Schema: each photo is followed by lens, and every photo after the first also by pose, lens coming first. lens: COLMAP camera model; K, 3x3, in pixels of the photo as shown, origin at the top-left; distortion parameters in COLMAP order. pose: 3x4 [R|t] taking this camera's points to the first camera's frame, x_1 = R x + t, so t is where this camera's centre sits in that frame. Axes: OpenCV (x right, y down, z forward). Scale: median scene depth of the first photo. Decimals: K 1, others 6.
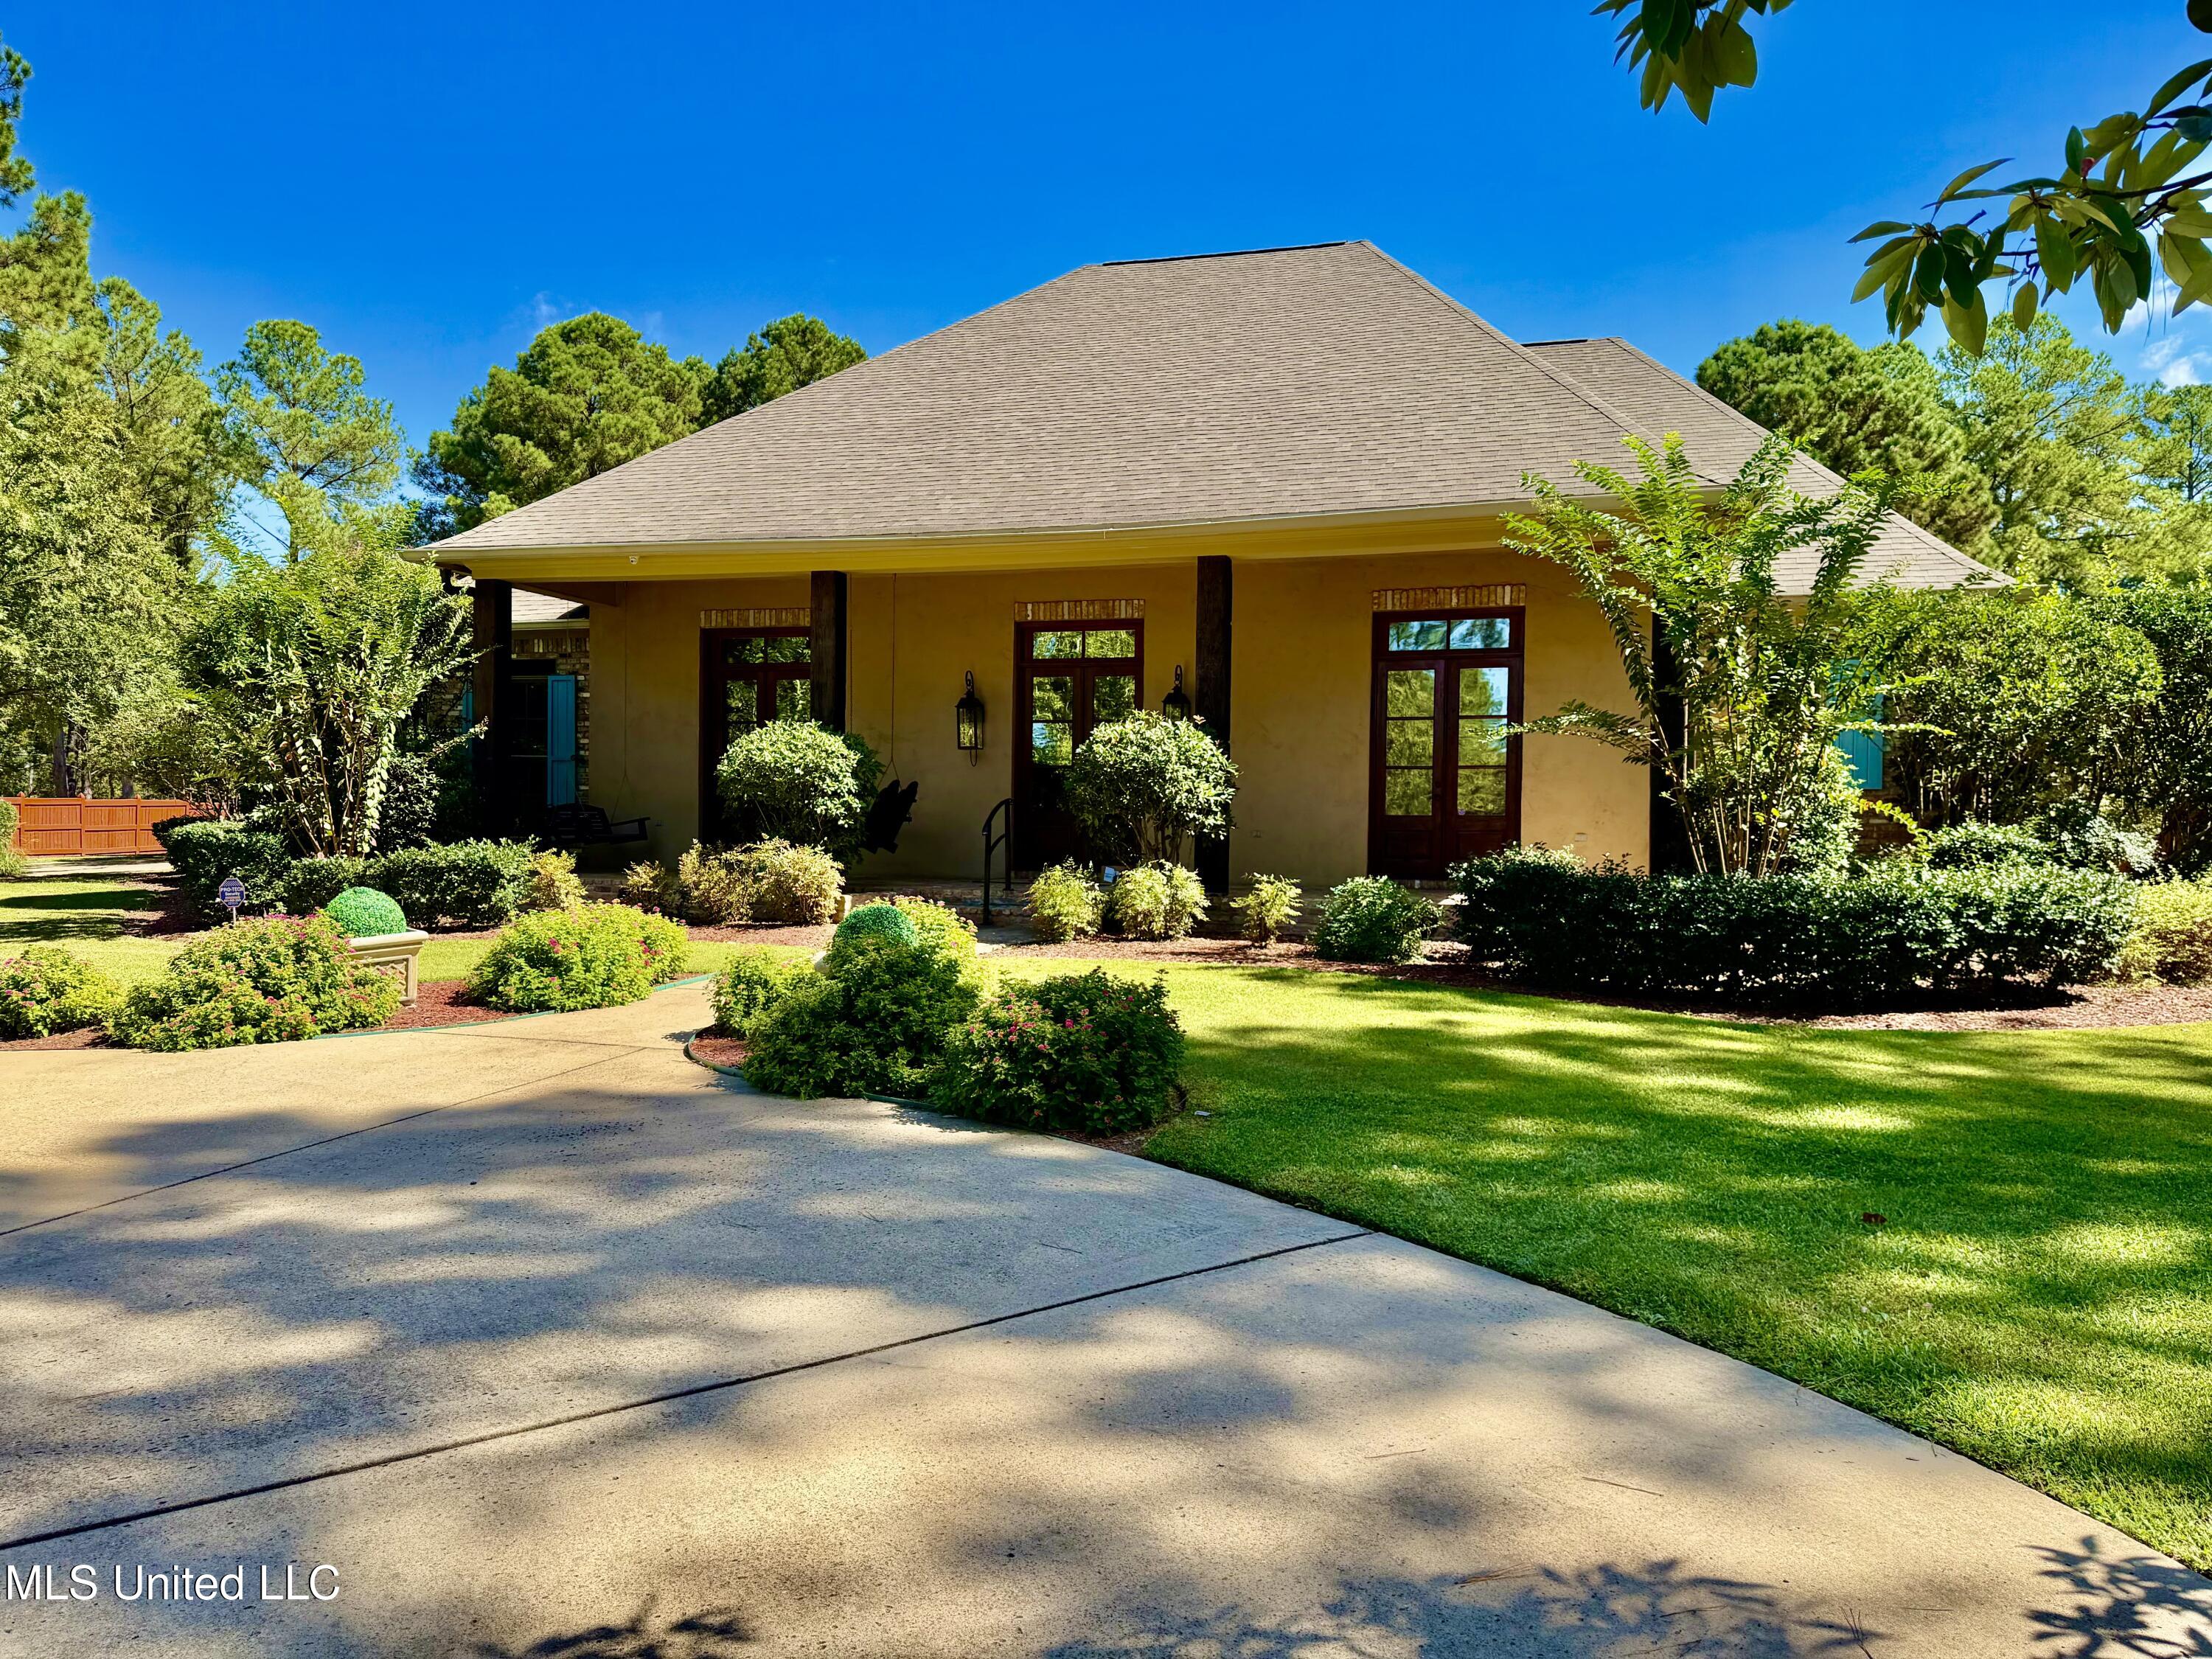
lens RADIAL K [[1557.0, 0, 1105.4], [0, 1557.0, 753.8], [0, 0, 1]] dist [0.004452, -0.001800]
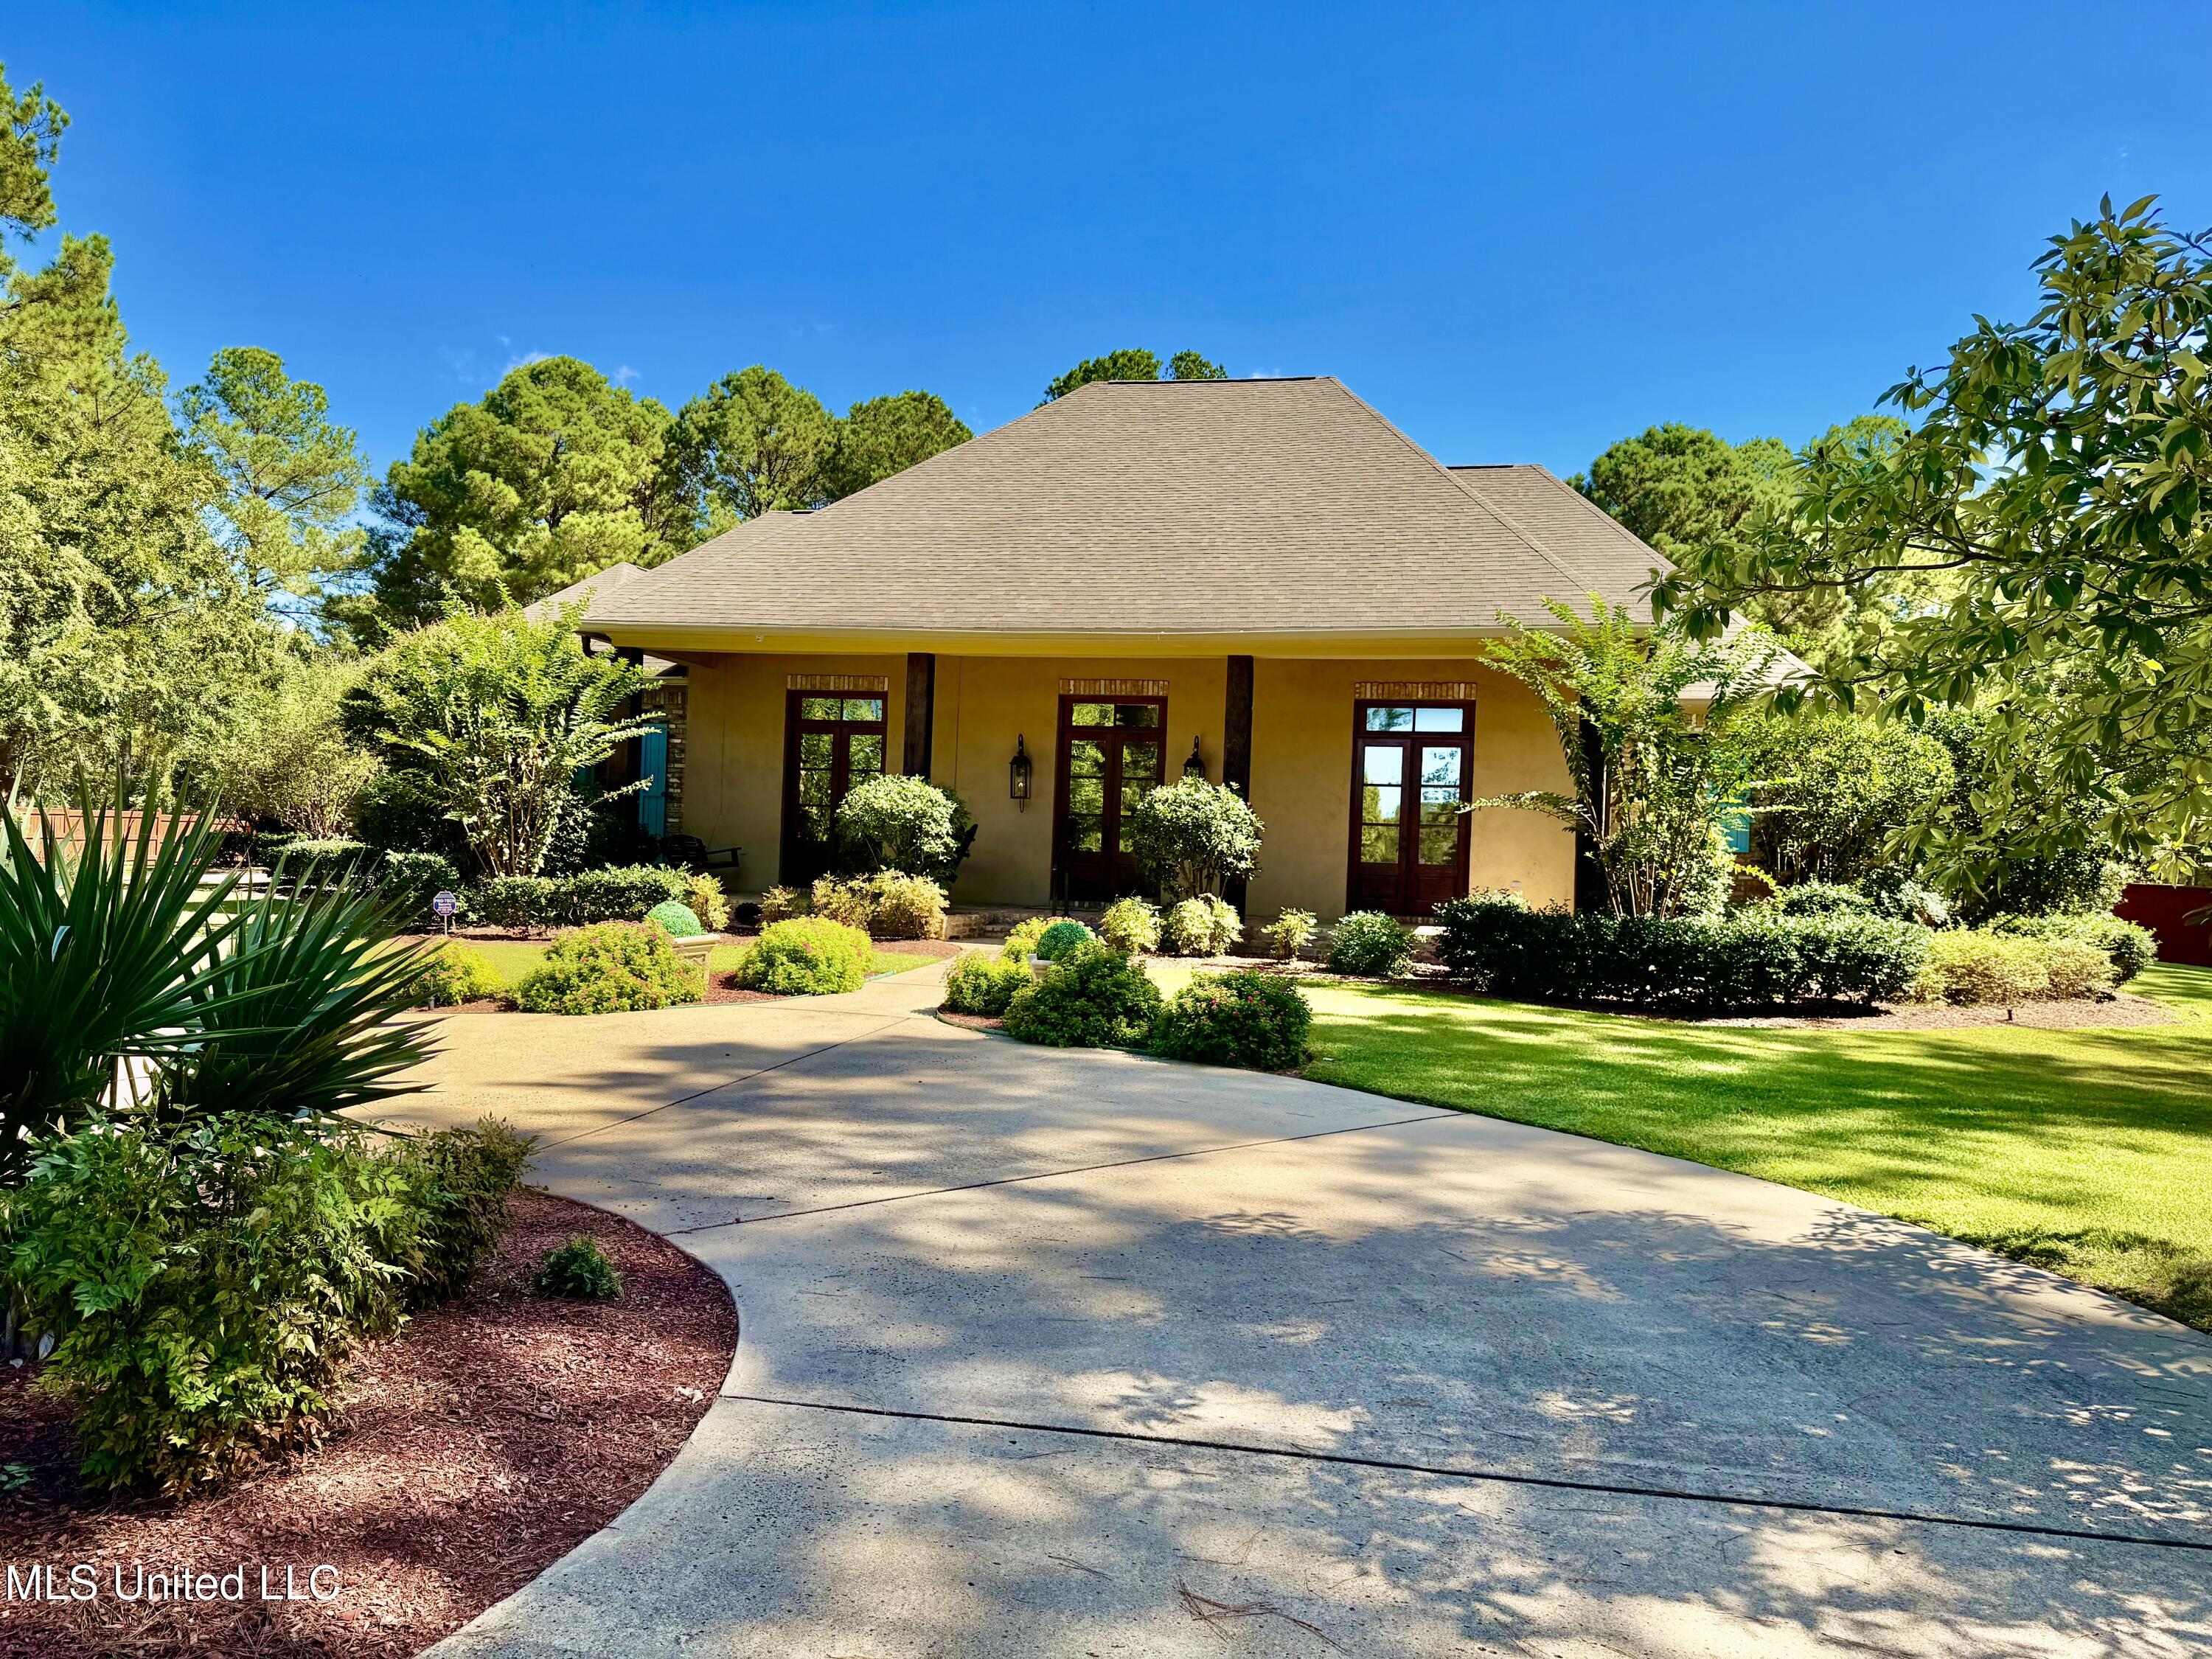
lens RADIAL K [[1541.5, 0, 1105.1], [0, 1541.5, 748.1], [0, 0, 1]] dist [0.035798, 0.000087]
pose [[0.997052, 0.030747, 0.070306, -0.130493], [-0.028989, 0.999245, -0.025885, -0.016310], [-0.071048, 0.023771, 0.997190, -0.253242]]
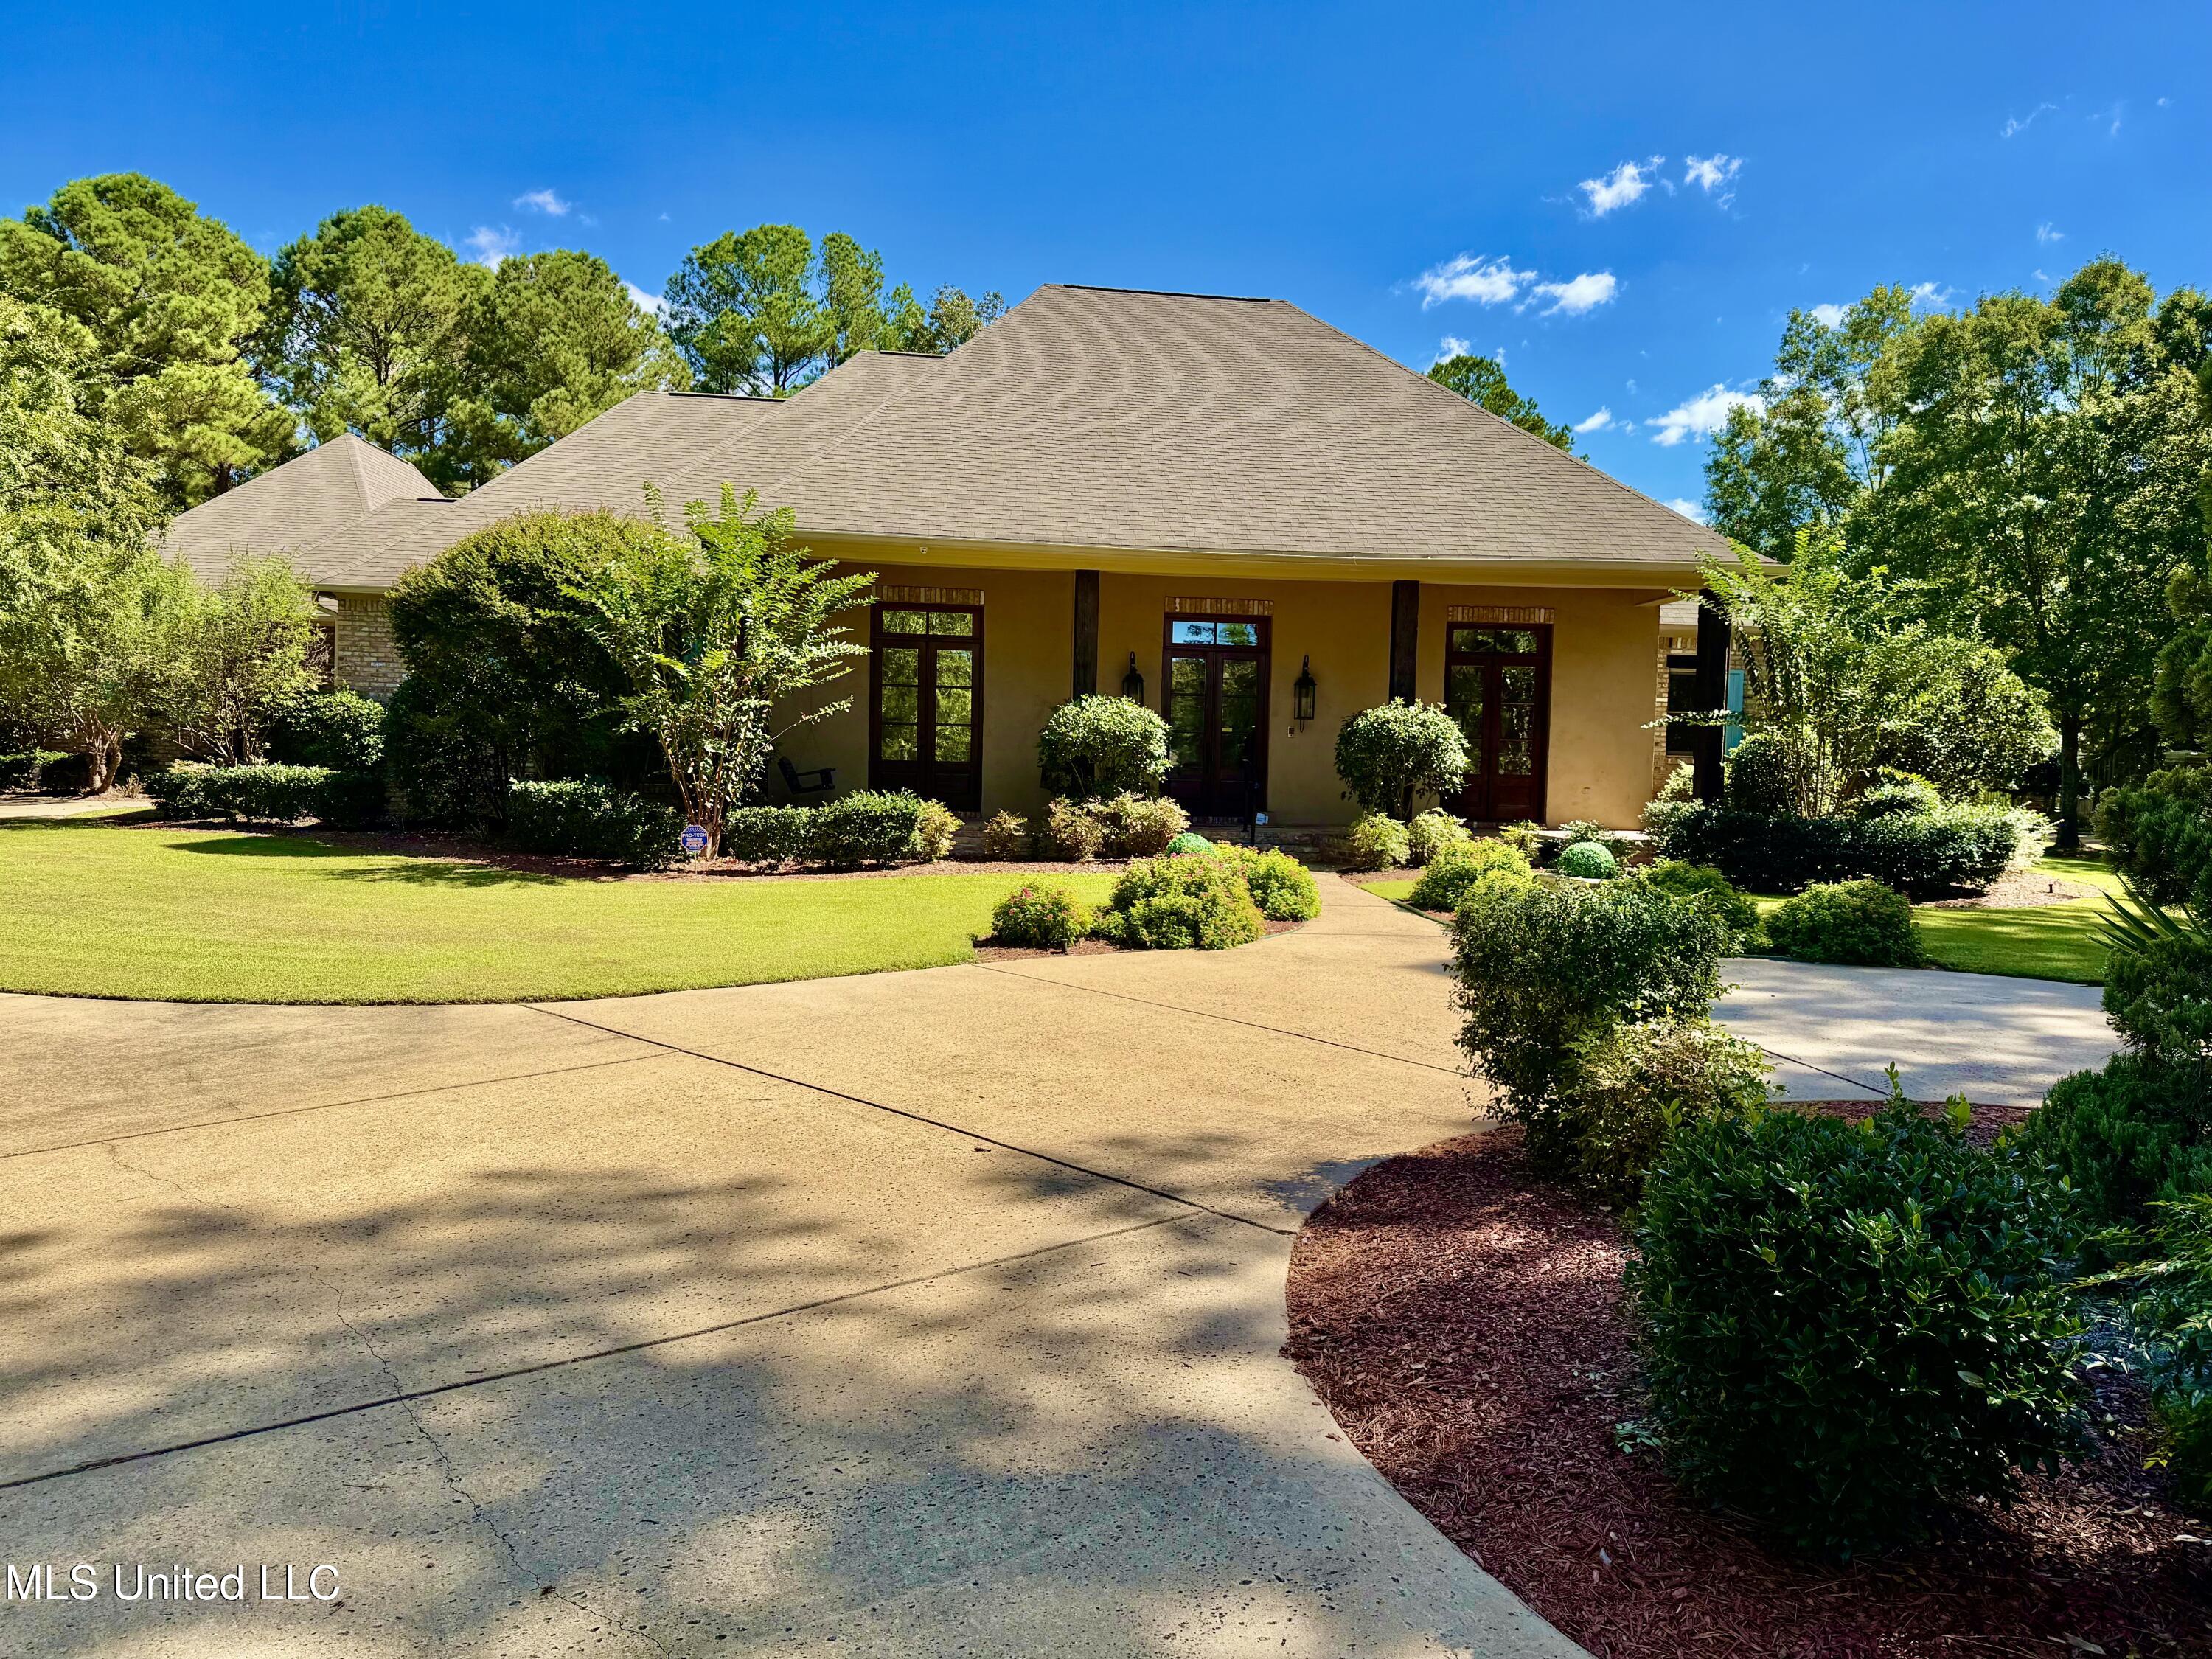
lens RADIAL K [[1557.0, 0, 1105.4], [0, 1557.0, 753.8], [0, 0, 1]] dist [0.004452, -0.001800]
pose [[0.920822, 0.010127, 0.389851, -0.714873], [-0.027456, 0.998866, 0.038904, -0.024424], [-0.389015, -0.046527, 0.920056, -0.147321]]
